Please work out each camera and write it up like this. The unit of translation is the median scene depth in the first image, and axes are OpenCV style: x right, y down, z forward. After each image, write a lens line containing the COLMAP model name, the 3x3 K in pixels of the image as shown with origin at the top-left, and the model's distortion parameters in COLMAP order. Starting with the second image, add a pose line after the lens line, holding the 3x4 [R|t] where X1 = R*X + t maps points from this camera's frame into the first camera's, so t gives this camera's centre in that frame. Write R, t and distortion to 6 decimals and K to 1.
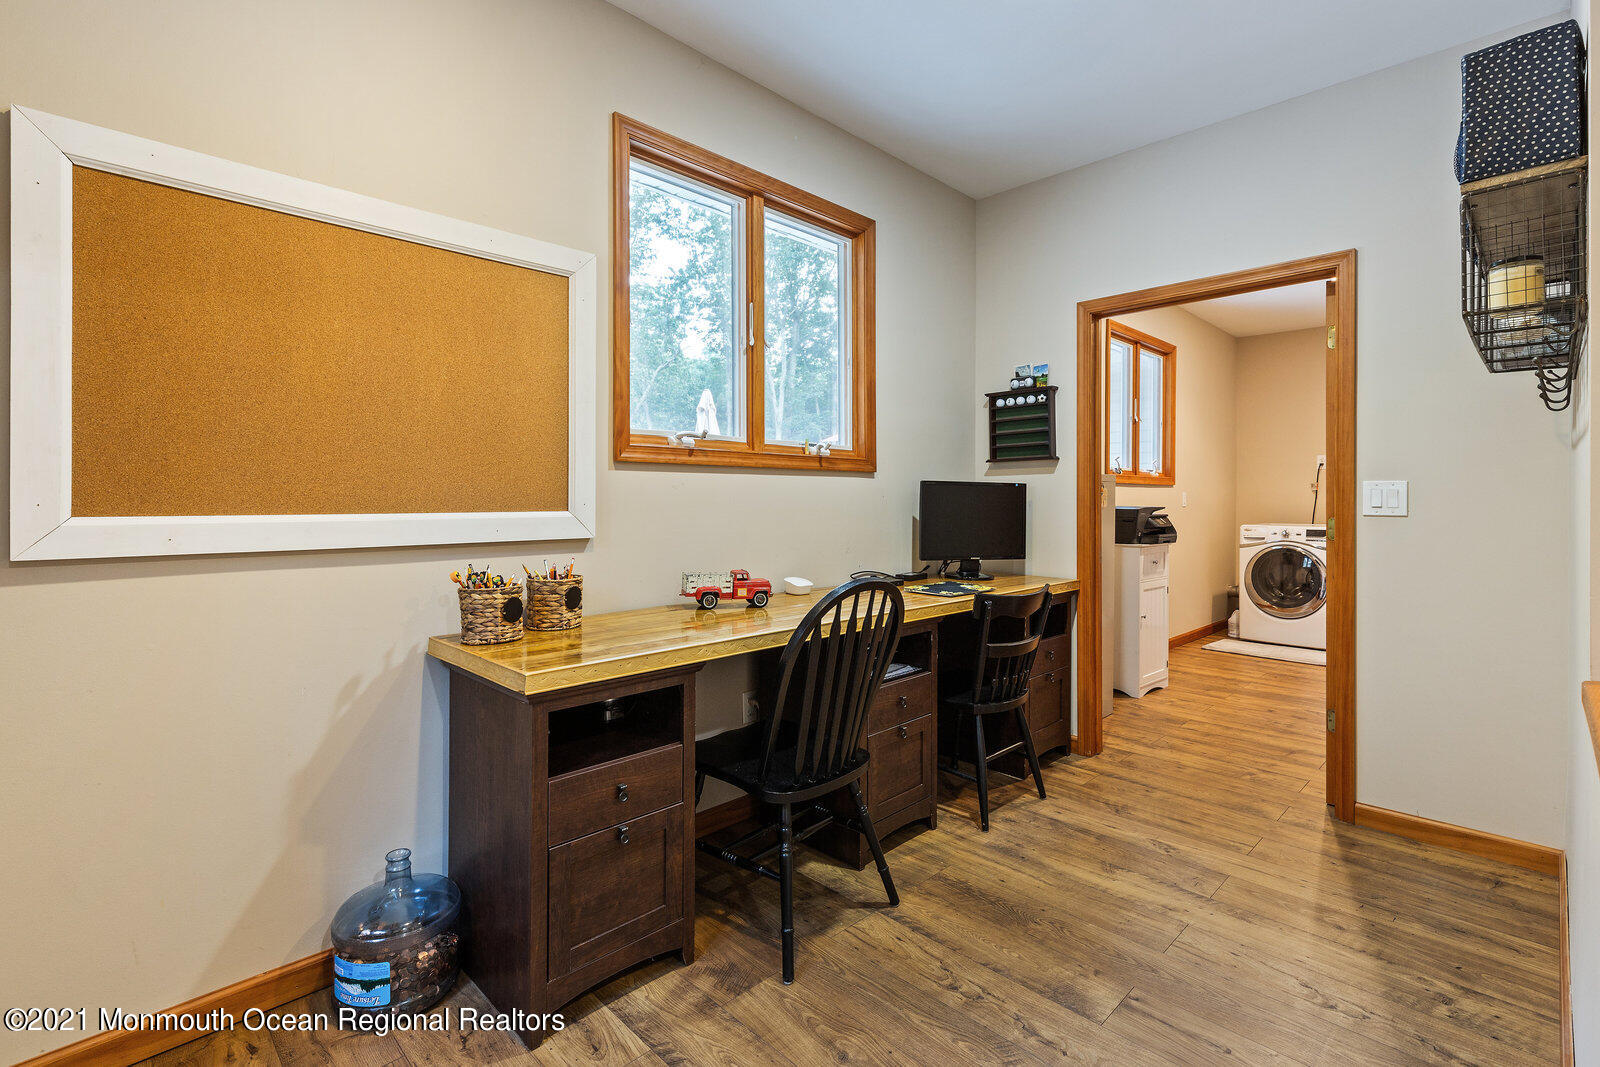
lens RADIAL K [[739.1, 0, 803.0], [0, 739.1, 508.9], [0, 0, 1]] dist [0.011800, -0.002708]
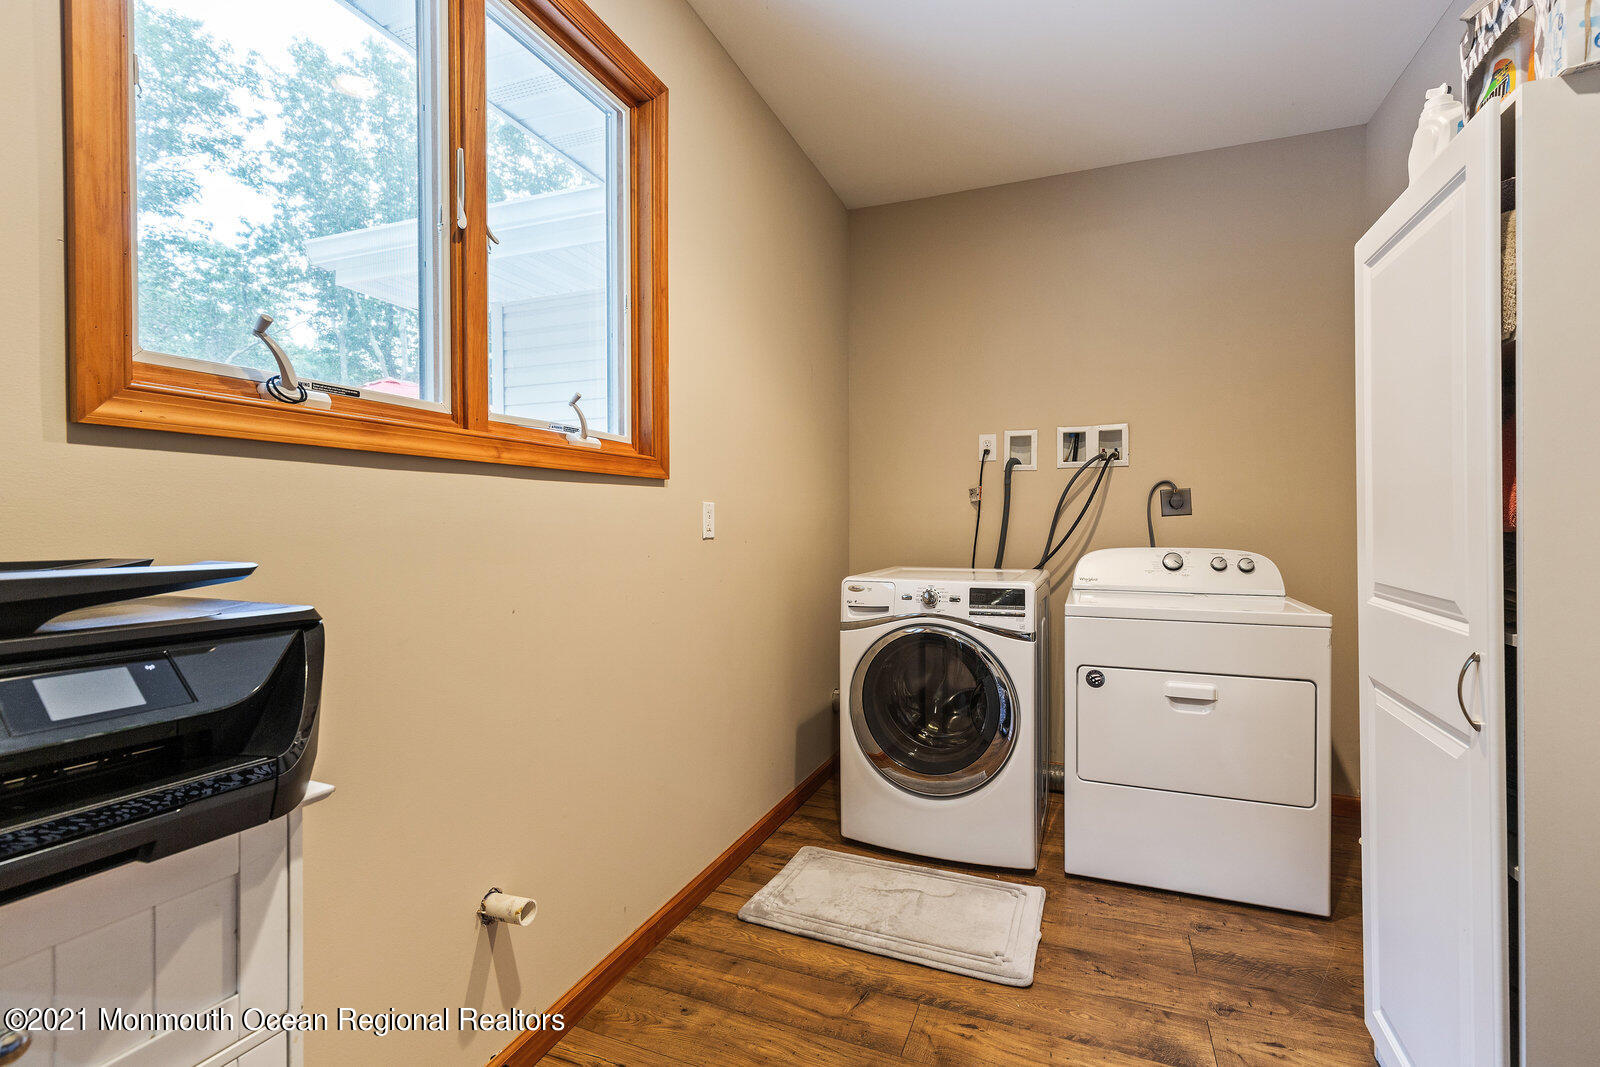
lens RADIAL K [[739.1, 0, 798.2], [0, 739.1, 528.4], [0, 0, 1]] dist [0.011800, -0.002708]
pose [[0.918702, -0.004028, 0.394931, 0.389757], [0.006033, 0.999974, -0.003835, -0.005958], [-0.394906, 0.005906, 0.918703, 0.603218]]
